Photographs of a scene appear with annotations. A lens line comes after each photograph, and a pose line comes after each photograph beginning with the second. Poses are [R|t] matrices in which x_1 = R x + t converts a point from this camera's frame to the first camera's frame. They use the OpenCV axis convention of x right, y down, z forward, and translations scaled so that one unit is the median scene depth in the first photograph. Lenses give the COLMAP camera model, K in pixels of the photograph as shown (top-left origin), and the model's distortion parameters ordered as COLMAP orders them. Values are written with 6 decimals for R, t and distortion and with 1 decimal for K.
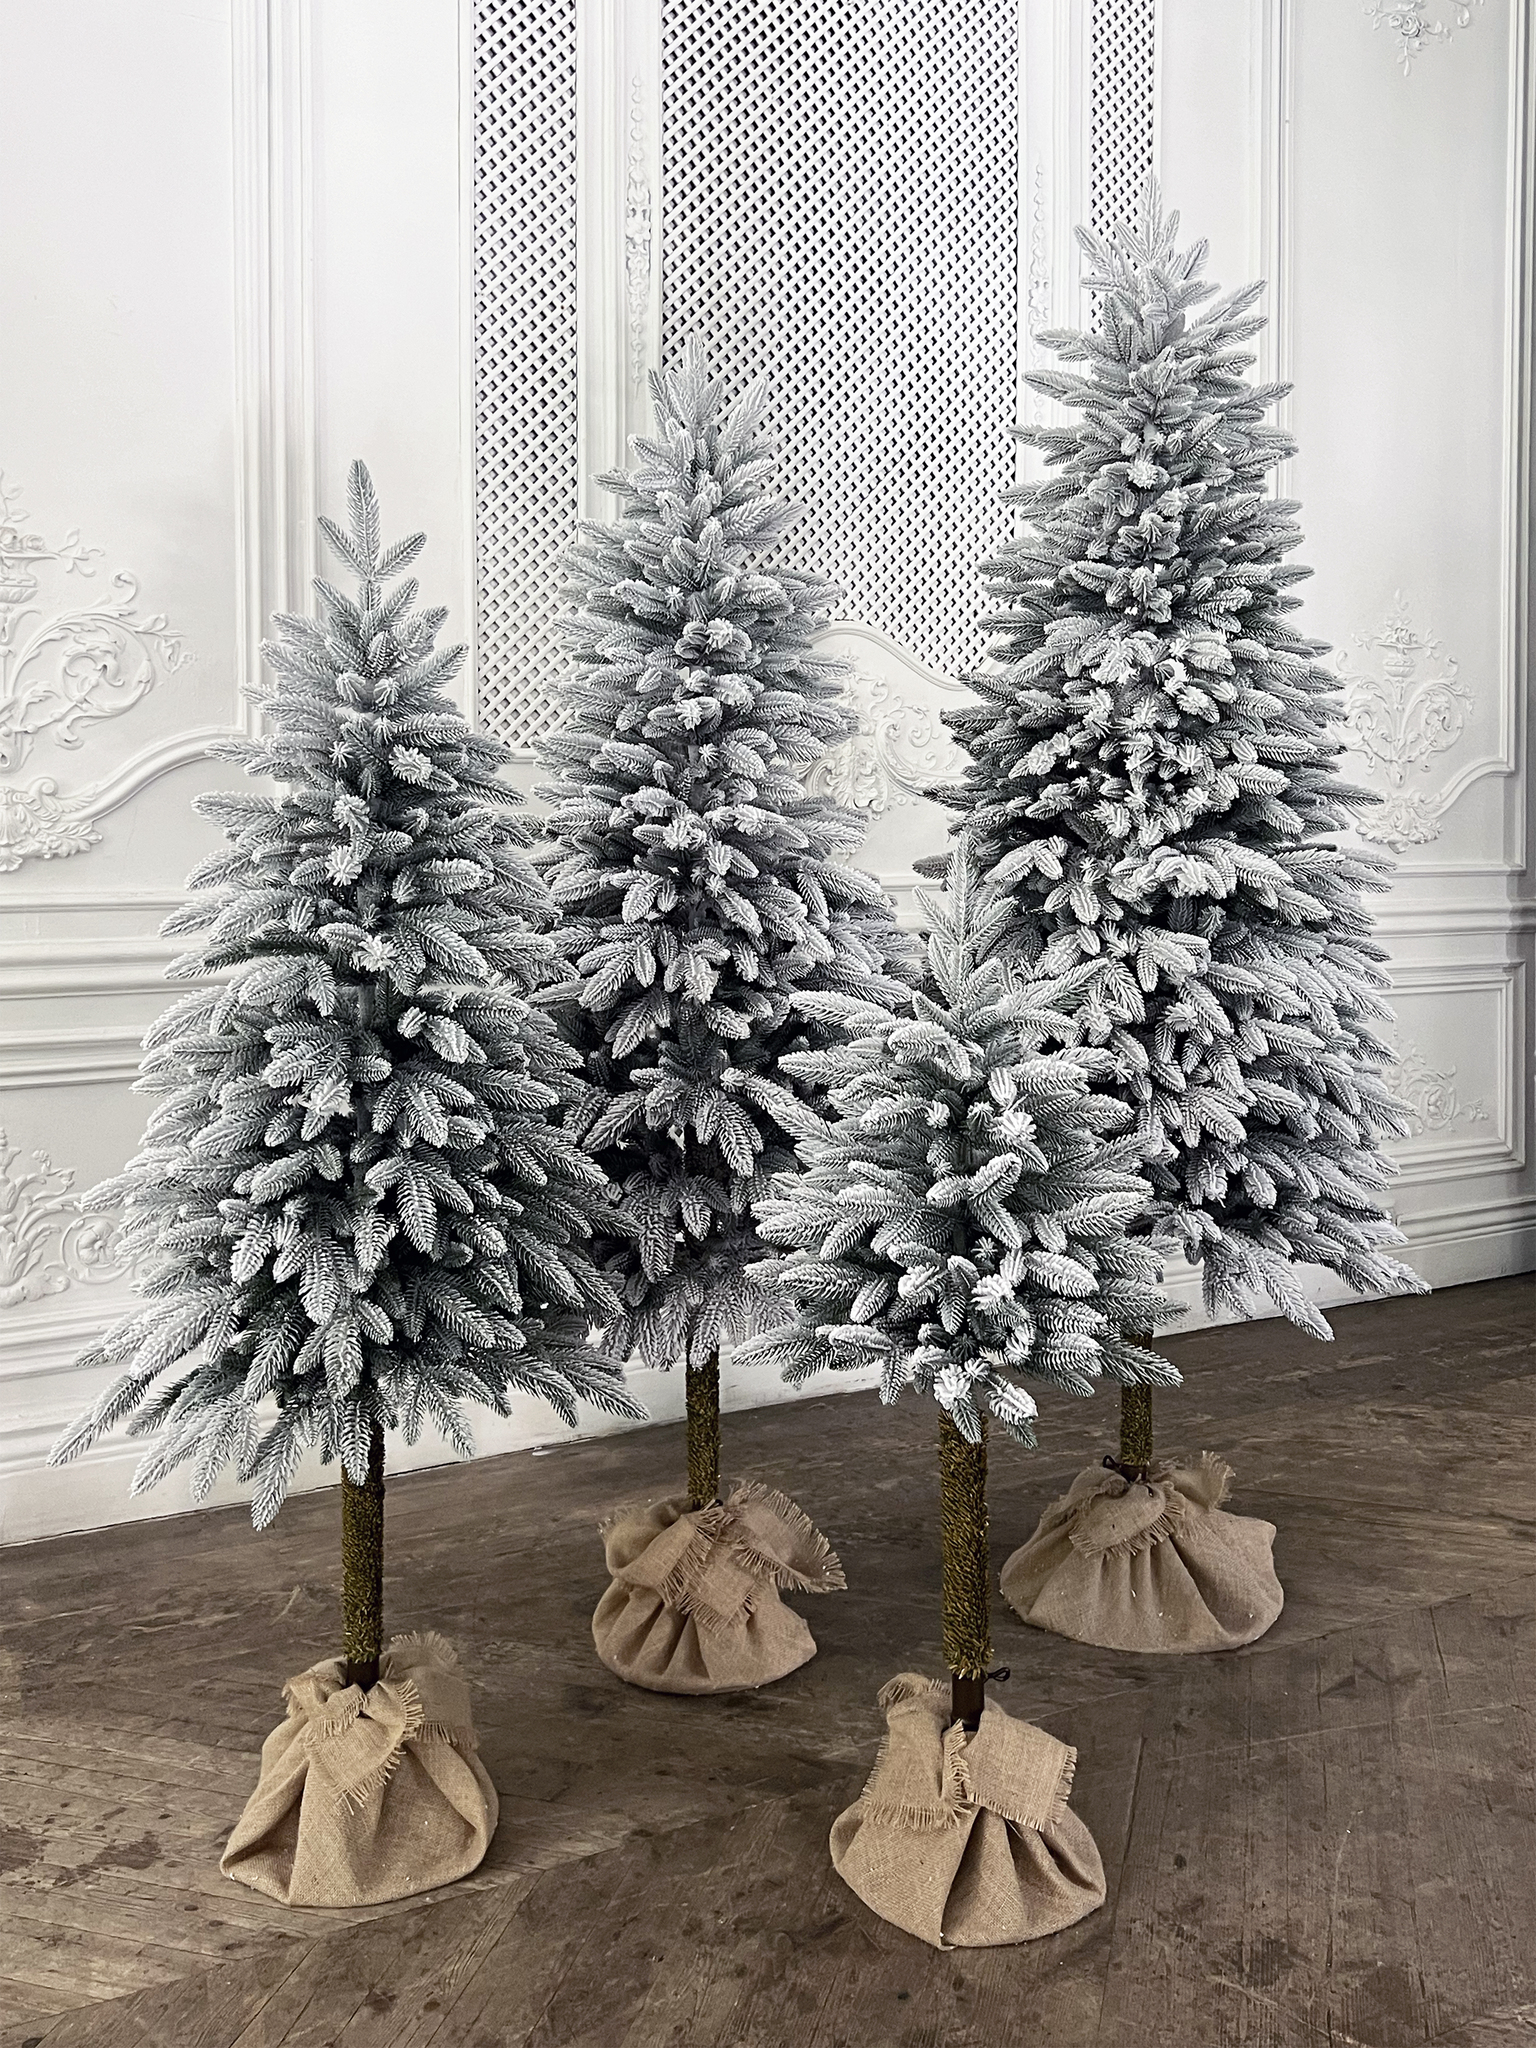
lens RADIAL K [[1785.5, 0, 767.9], [0, 1785.5, 939.9], [0, 0, 1]] dist [0.001211, -0.009330]
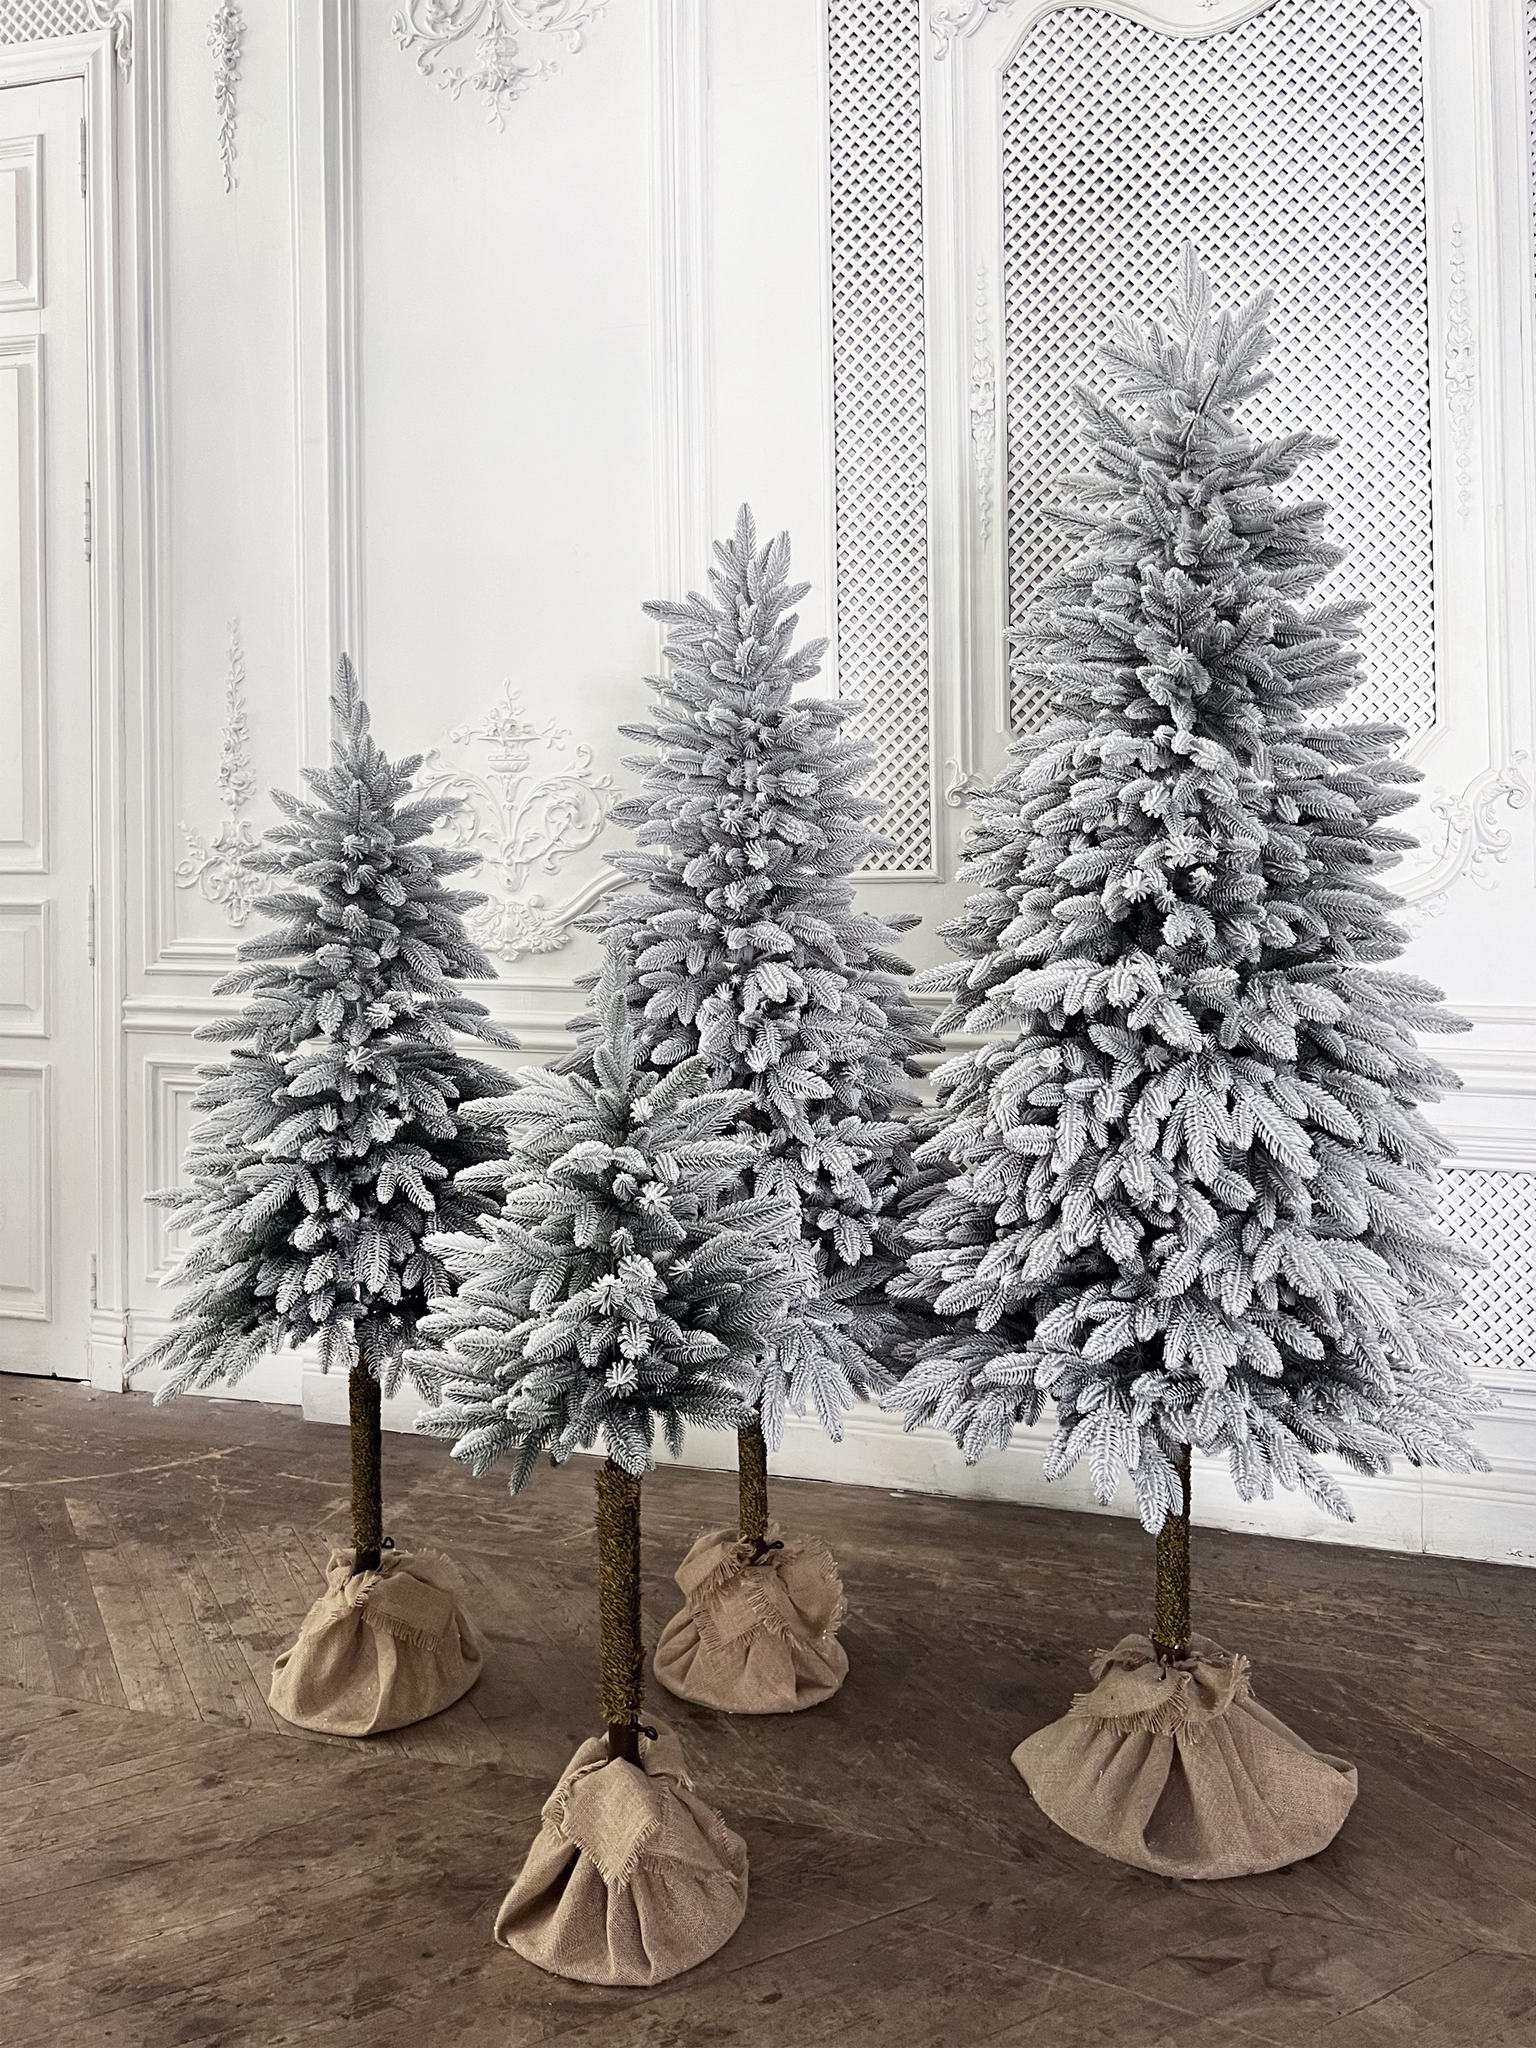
lens RADIAL K [[1536.4, 0, 768.0], [0, 1536.4, 1024.0], [0, 0, 1]] dist [0.005720, -0.014075]
pose [[0.727538, 0.058312, -0.683585, 0.648826], [-0.075112, 0.997162, 0.005120, -0.013509], [0.681943, 0.047620, 0.729853, 0.307053]]
